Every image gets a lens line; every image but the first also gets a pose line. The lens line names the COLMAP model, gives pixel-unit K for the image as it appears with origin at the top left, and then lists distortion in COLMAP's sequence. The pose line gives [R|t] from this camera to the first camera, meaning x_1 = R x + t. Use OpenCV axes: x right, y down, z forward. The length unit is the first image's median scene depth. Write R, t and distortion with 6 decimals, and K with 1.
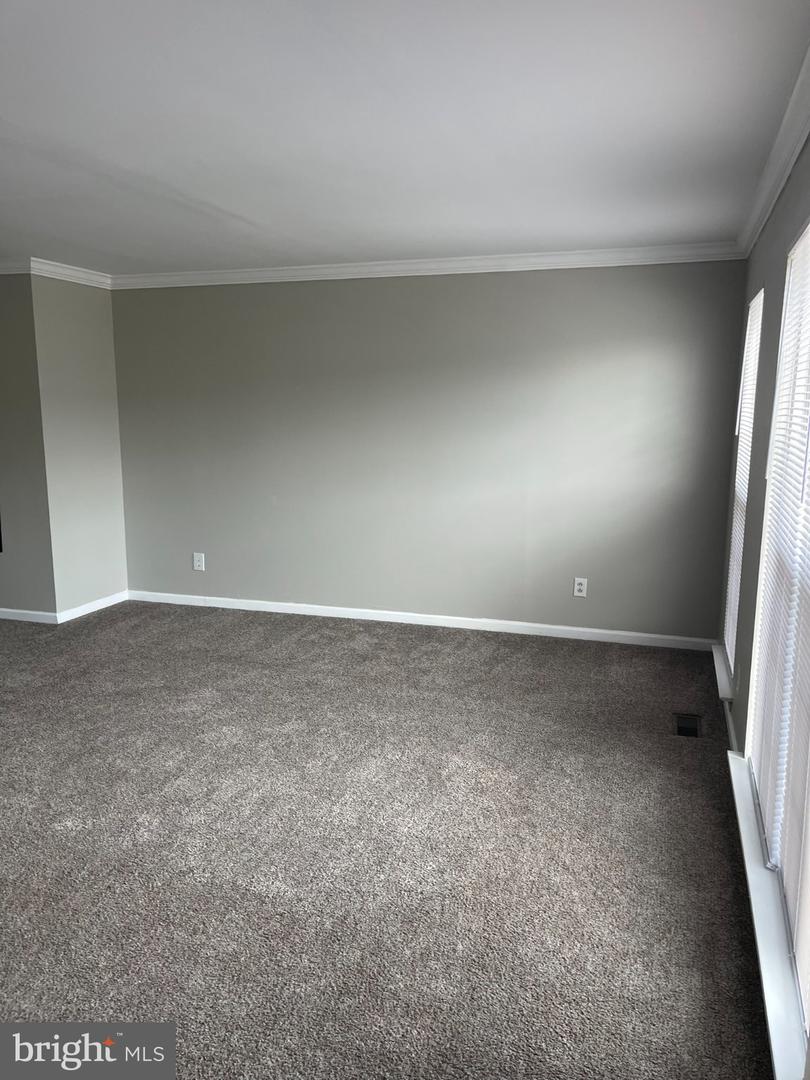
lens RADIAL K [[817.1, 0, 400.9], [0, 817.1, 545.8], [0, 0, 1]] dist [0.076159, -0.114298]
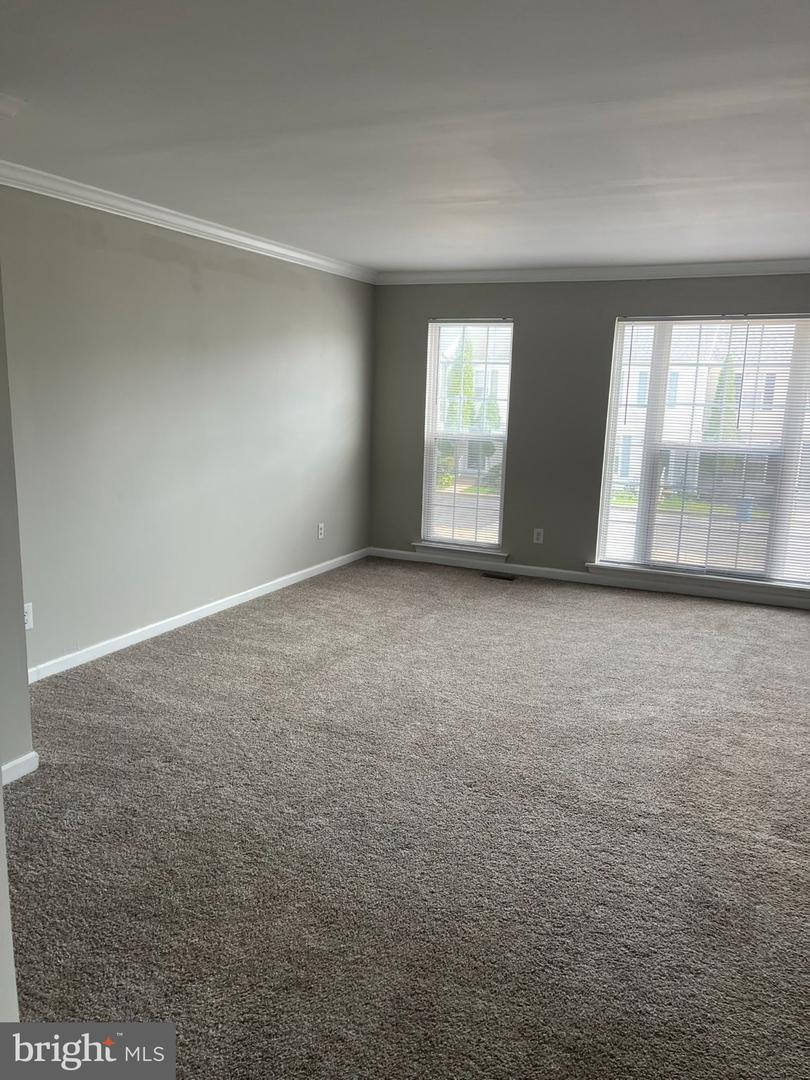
lens RADIAL K [[817.1, 0, 400.9], [0, 817.1, 545.8], [0, 0, 1]] dist [0.076159, -0.114298]
pose [[0.120502, -0.191157, 0.974135, -2.759417], [0.145155, 0.974131, 0.173201, -0.351675], [-0.982043, 0.120530, 0.145132, 1.993493]]
